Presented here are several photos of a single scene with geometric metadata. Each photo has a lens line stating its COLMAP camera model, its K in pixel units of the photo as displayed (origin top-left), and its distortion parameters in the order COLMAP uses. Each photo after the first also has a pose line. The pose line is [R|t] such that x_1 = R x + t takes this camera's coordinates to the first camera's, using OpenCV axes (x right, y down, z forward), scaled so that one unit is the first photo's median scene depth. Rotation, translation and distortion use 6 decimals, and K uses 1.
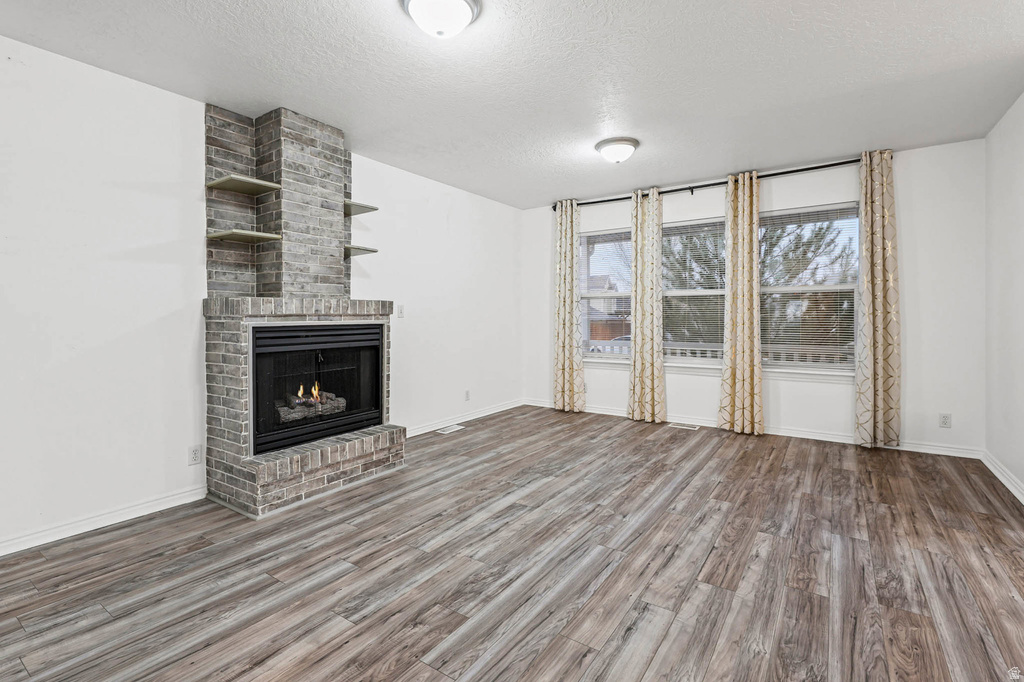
lens RADIAL K [[446.7, 0, 511.3], [0, 446.7, 310.6], [0, 0, 1]] dist [-0.002080, -0.000909]
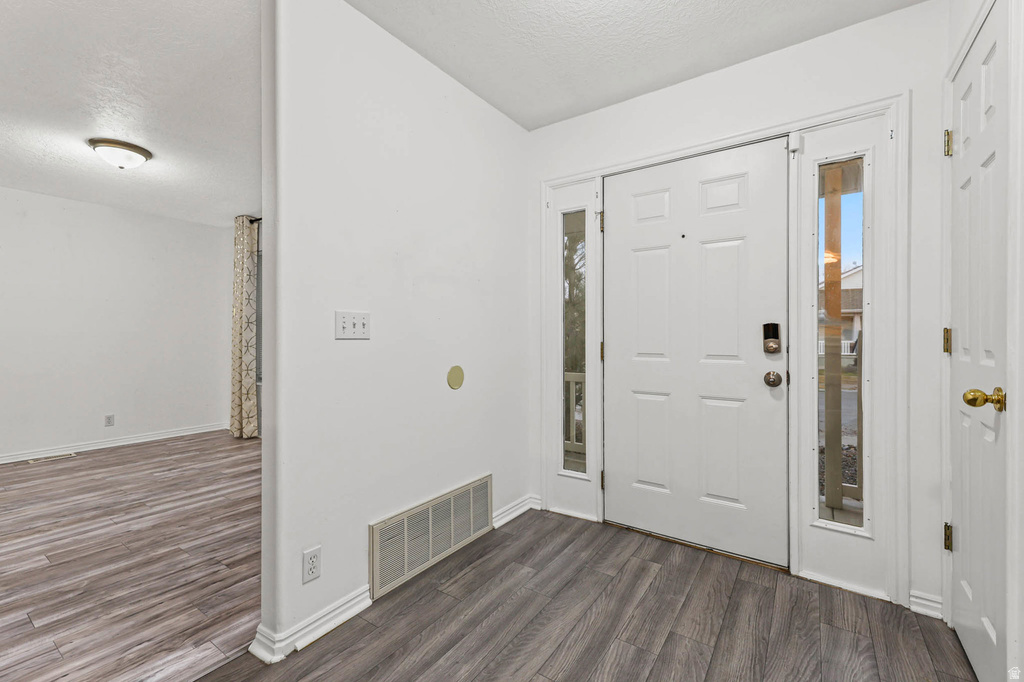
lens RADIAL K [[420.3, 0, 495.9], [0, 420.3, 338.8], [0, 0, 1]] dist [0.000437, 0.000271]
pose [[0.999917, 0.002675, -0.012626, 1.518772], [-0.002528, 0.999929, 0.011657, 0.009430], [0.012657, -0.011624, 0.999852, 0.276391]]
